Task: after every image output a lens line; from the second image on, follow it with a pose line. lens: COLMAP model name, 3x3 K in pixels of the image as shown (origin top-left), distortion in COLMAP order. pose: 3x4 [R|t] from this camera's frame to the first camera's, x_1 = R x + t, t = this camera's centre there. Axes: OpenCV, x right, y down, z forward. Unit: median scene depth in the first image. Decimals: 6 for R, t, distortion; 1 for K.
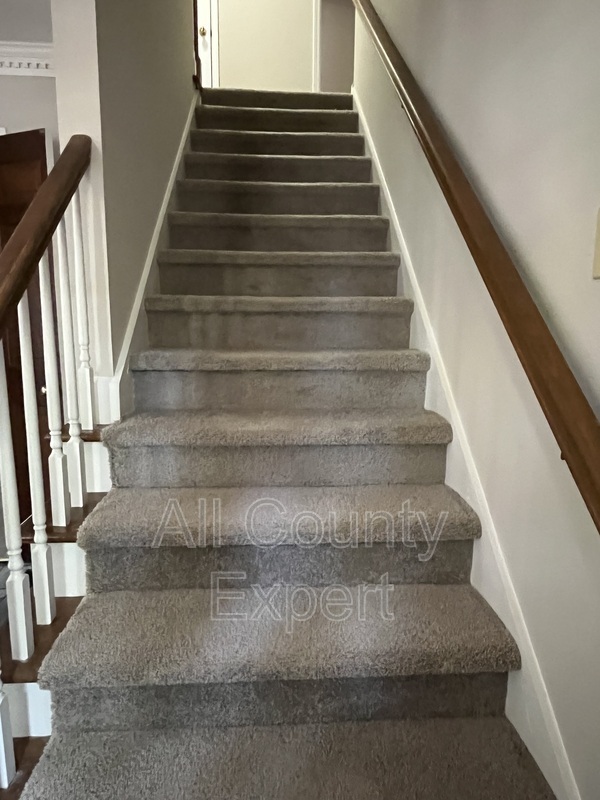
lens RADIAL K [[509.6, 0, 302.5], [0, 509.6, 401.1], [0, 0, 1]] dist [-0.004128, 0.003460]
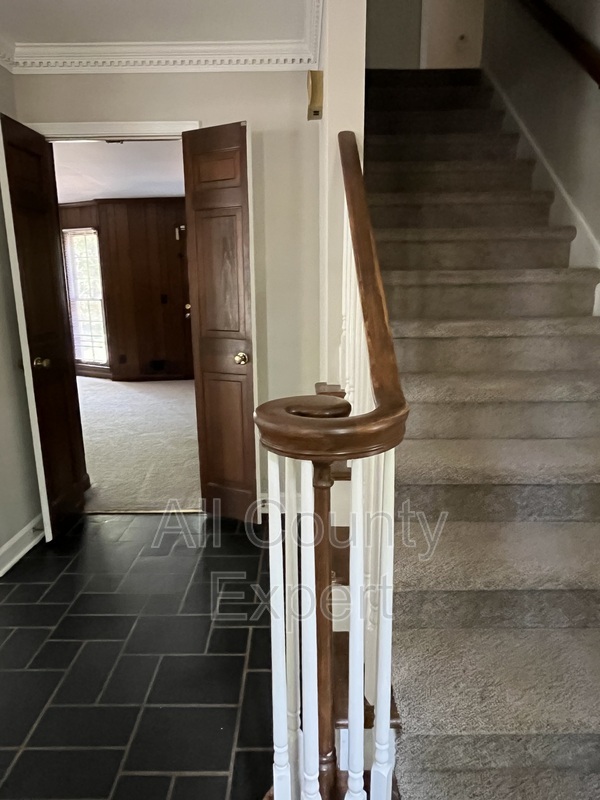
lens RADIAL K [[509.6, 0, 297.6], [0, 509.6, 398.4], [0, 0, 1]] dist [-0.004128, 0.003460]
pose [[0.997328, -0.006704, -0.072752, -0.432509], [0.010113, 0.998863, 0.046590, 0.020787], [0.072357, -0.047201, 0.996261, -0.164779]]
